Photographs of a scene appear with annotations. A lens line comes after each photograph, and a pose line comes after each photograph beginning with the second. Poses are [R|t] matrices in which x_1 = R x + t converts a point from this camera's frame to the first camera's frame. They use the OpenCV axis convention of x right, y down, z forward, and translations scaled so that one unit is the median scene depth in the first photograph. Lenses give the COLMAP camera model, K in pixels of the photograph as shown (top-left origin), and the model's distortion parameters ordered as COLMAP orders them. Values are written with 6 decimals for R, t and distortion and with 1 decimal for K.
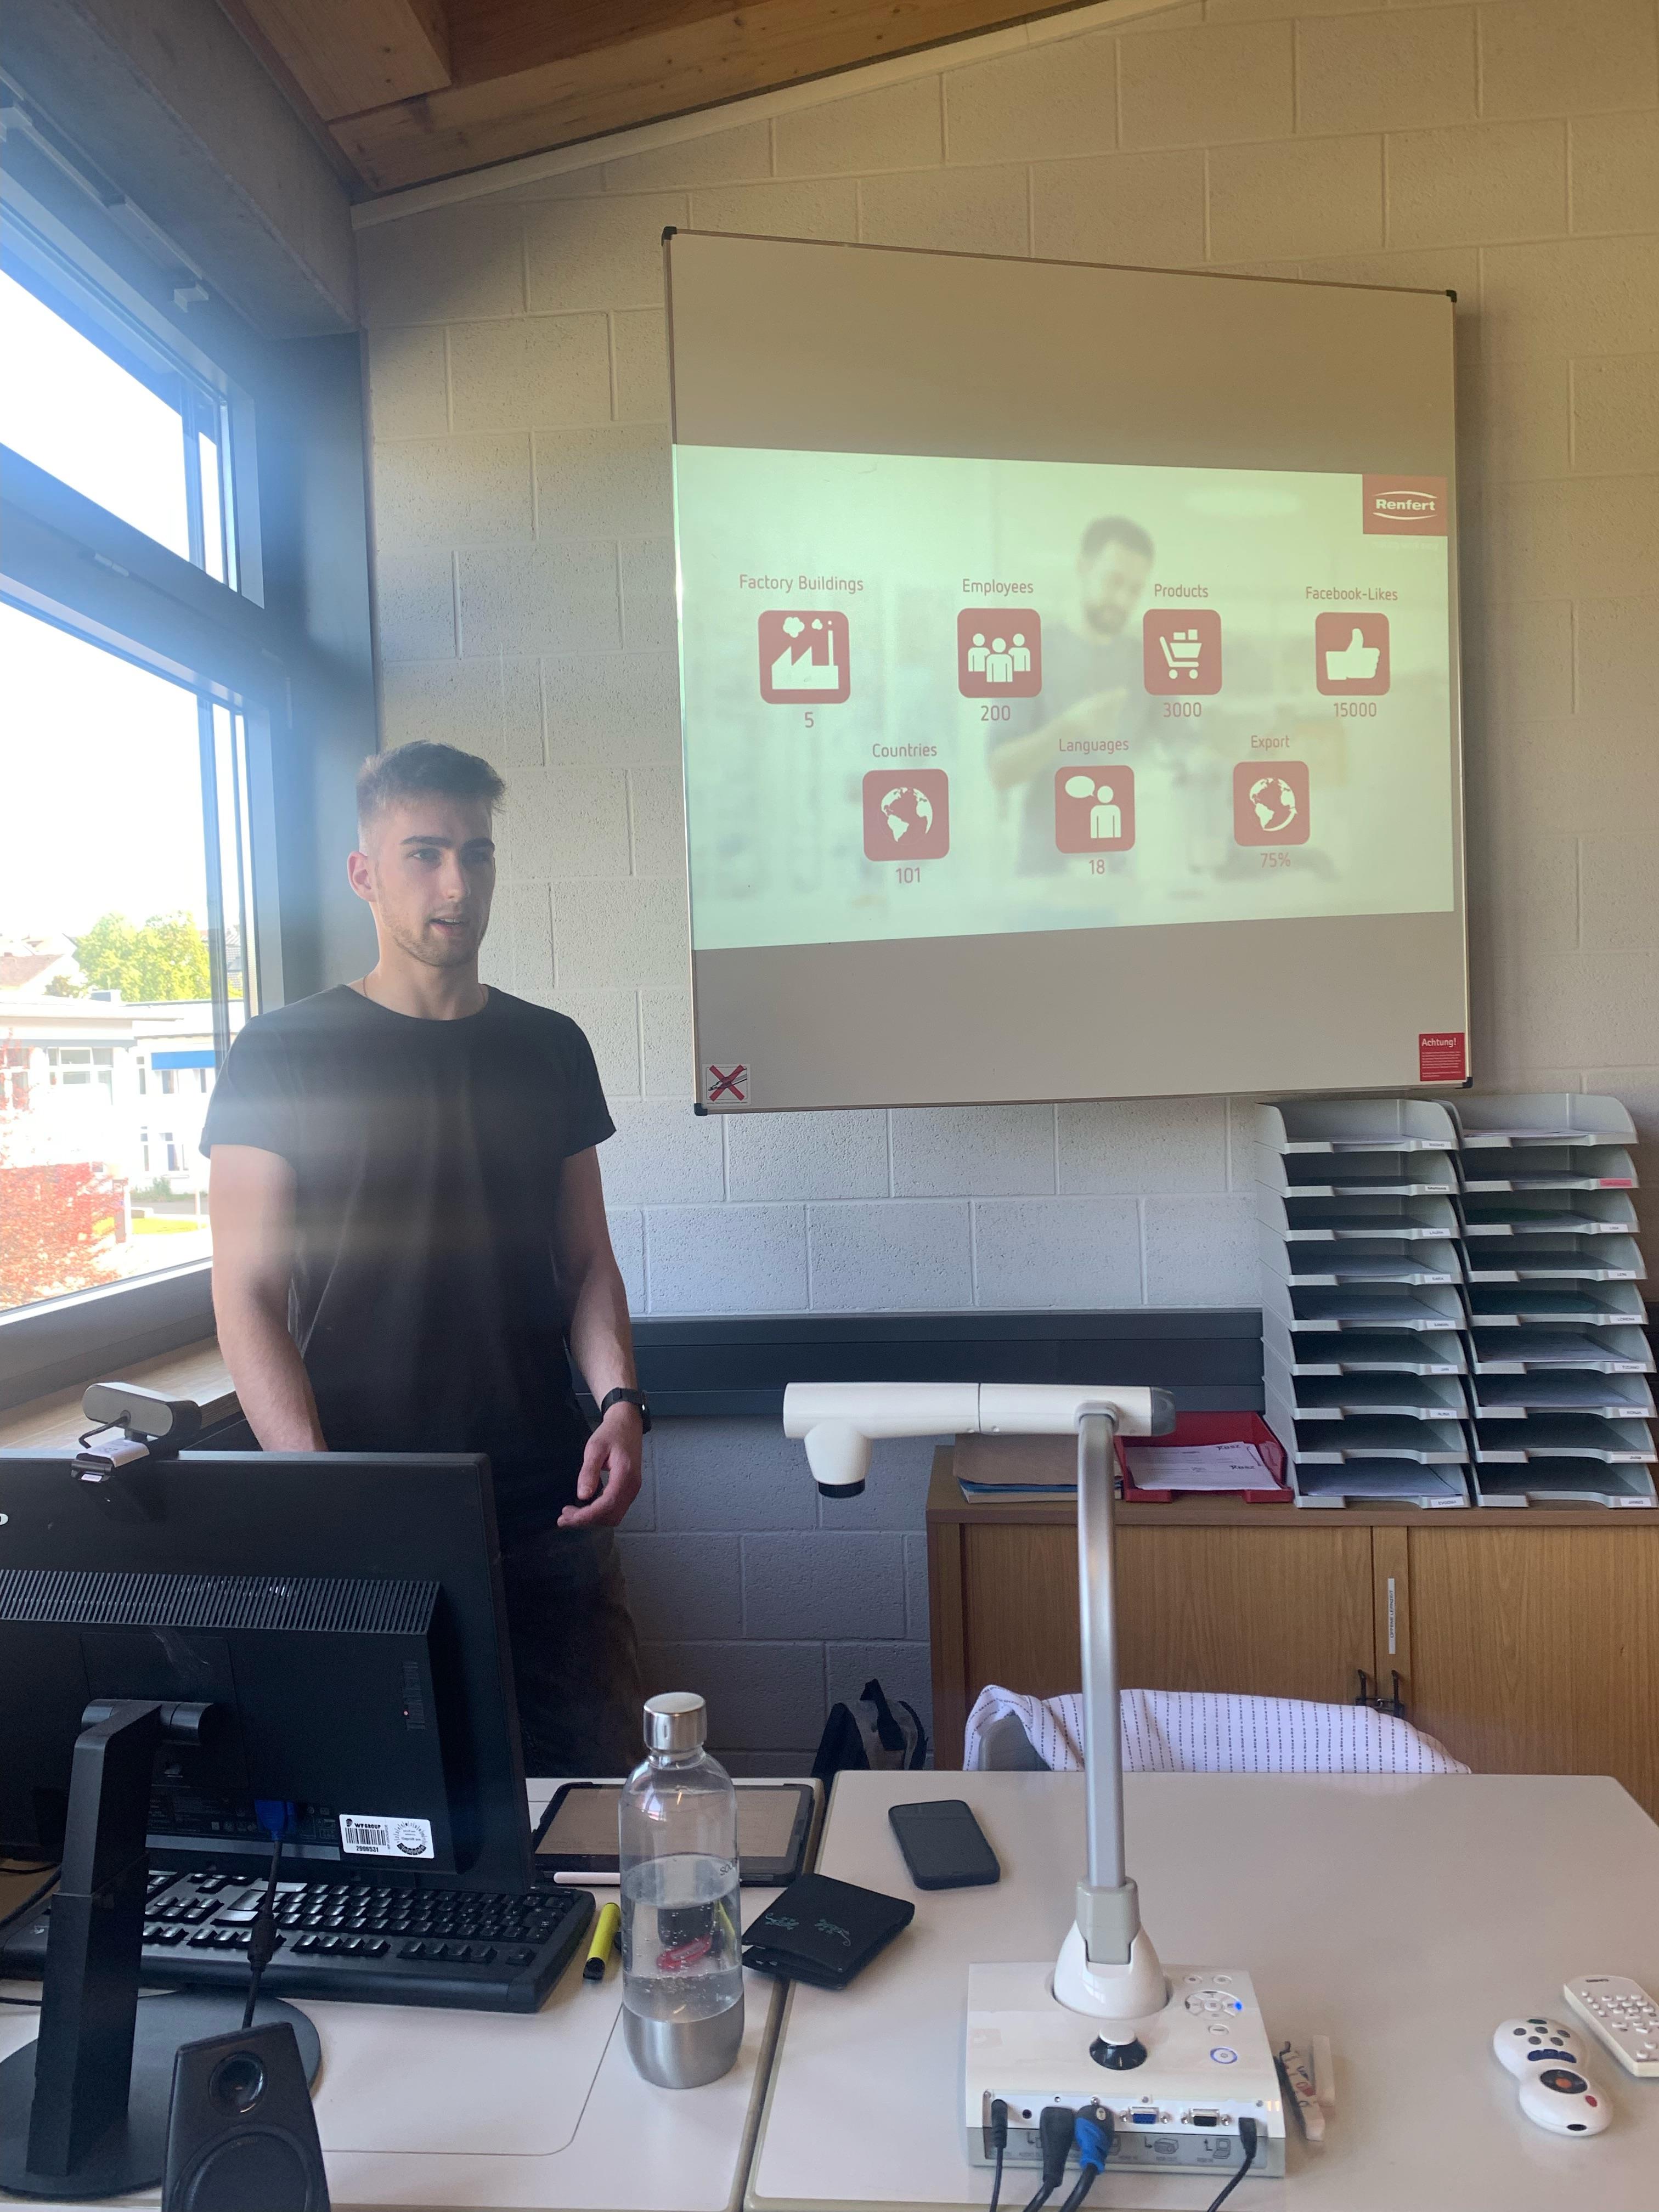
lens RADIAL K [[1656.2, 0, 828.9], [0, 1656.2, 1099.4], [0, 0, 1]] dist [0.006232, 0.001184]
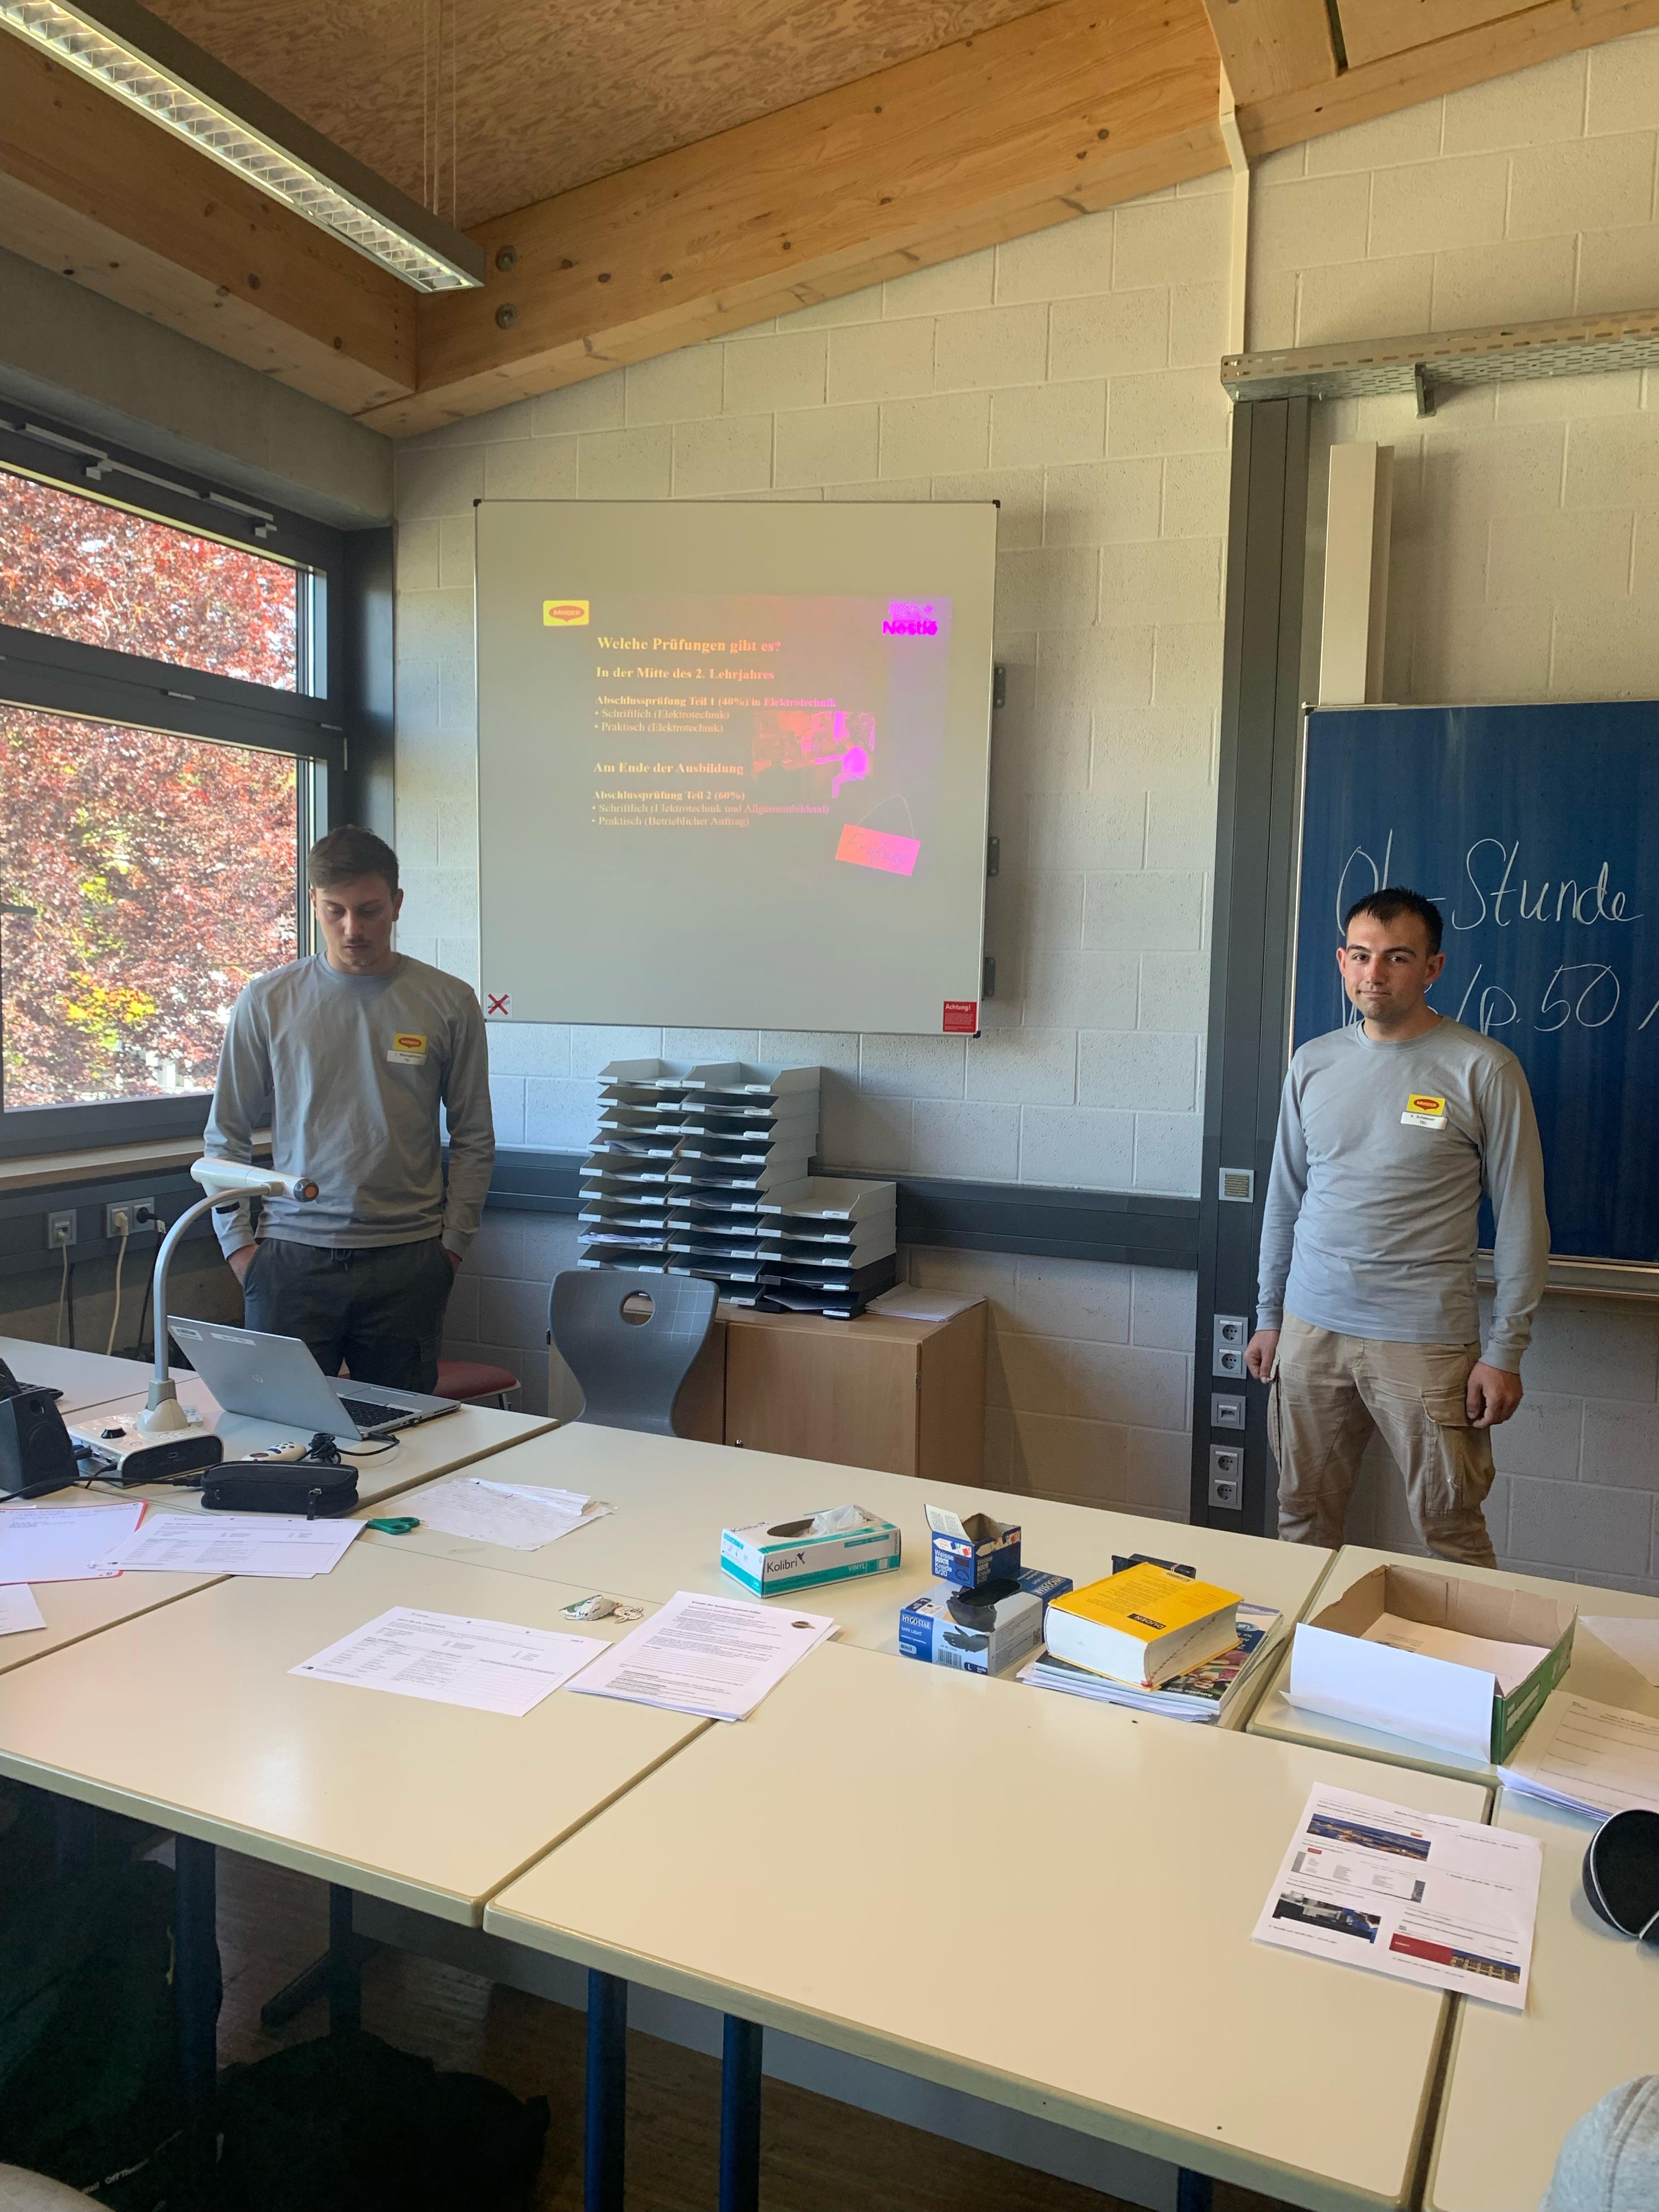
lens RADIAL K [[1656.2, 0, 832.1], [0, 1656.2, 1105.7], [0, 0, 1]] dist [0.006232, 0.001184]
pose [[0.950888, 0.079319, -0.299200, 0.720379], [-0.063703, 0.996066, 0.061607, -0.030596], [0.302910, -0.039522, 0.952199, -0.474604]]
